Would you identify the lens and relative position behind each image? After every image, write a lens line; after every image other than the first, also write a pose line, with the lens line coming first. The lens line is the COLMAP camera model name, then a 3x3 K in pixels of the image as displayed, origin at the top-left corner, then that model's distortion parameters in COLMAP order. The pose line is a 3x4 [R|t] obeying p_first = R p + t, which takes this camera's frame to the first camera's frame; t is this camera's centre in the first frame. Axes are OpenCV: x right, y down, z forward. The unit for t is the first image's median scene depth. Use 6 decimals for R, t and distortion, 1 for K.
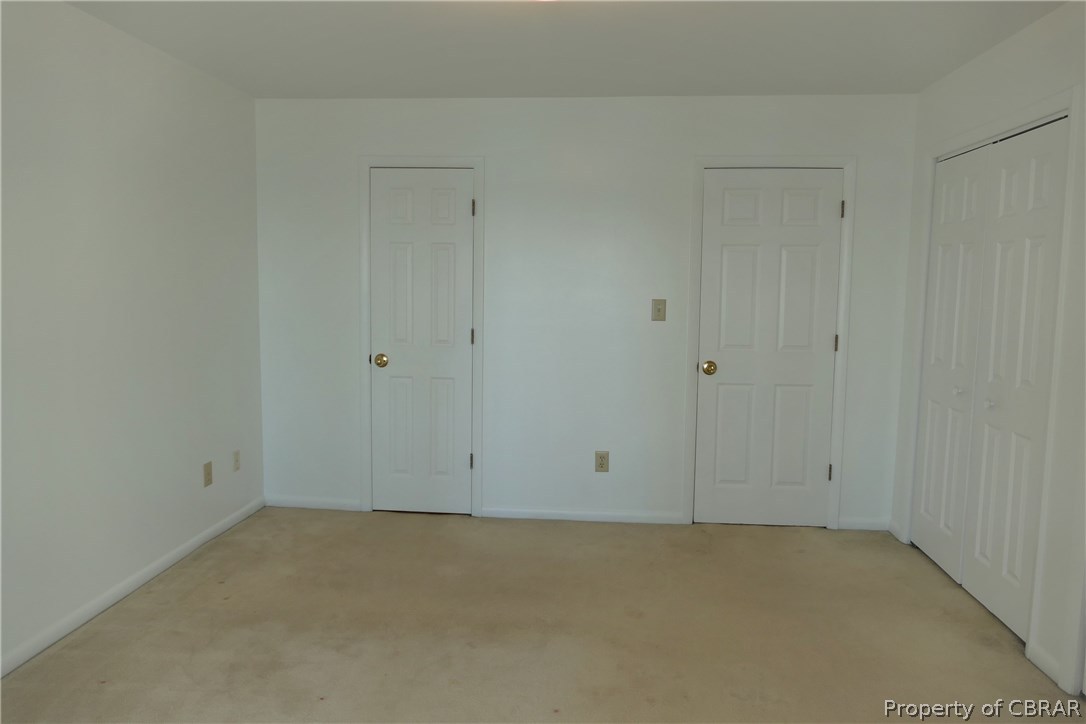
lens RADIAL K [[779.1, 0, 542.6], [0, 779.1, 360.5], [0, 0, 1]] dist [-0.057992, 0.000259]
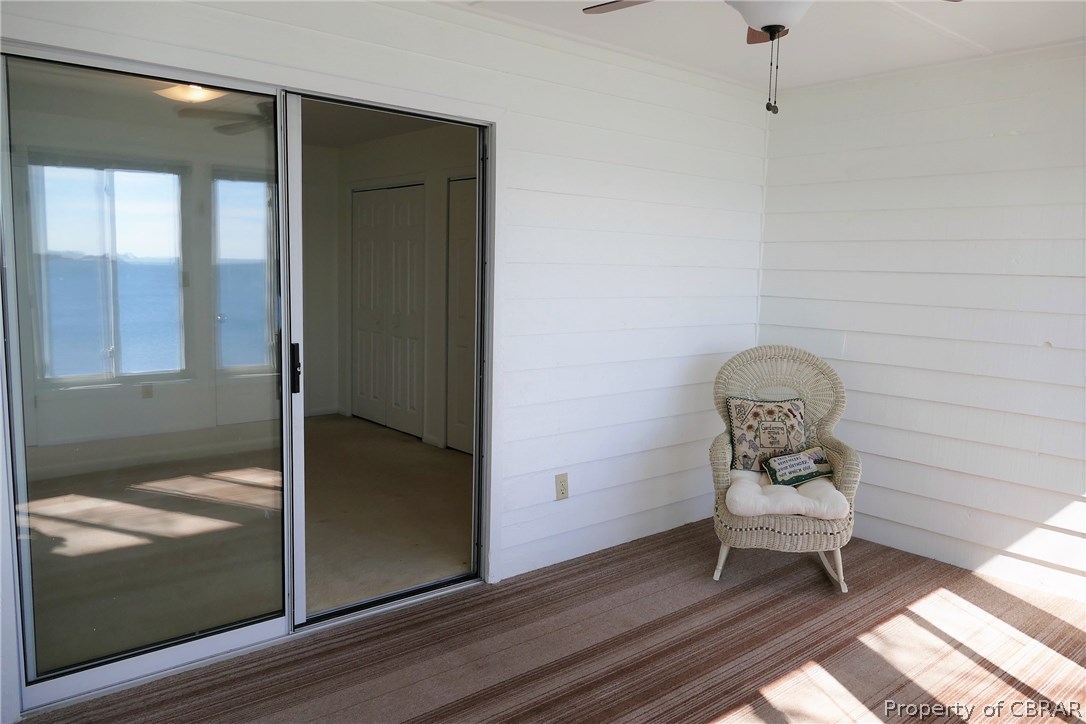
lens RADIAL K [[779.1, 0, 542.5], [0, 779.1, 361.5], [0, 0, 1]] dist [-0.057992, 0.000259]
pose [[0.698148, -0.077012, 0.711800, -0.552237], [0.058126, 0.997013, 0.050859, 0.069281], [-0.713590, 0.005867, 0.700539, -0.634078]]
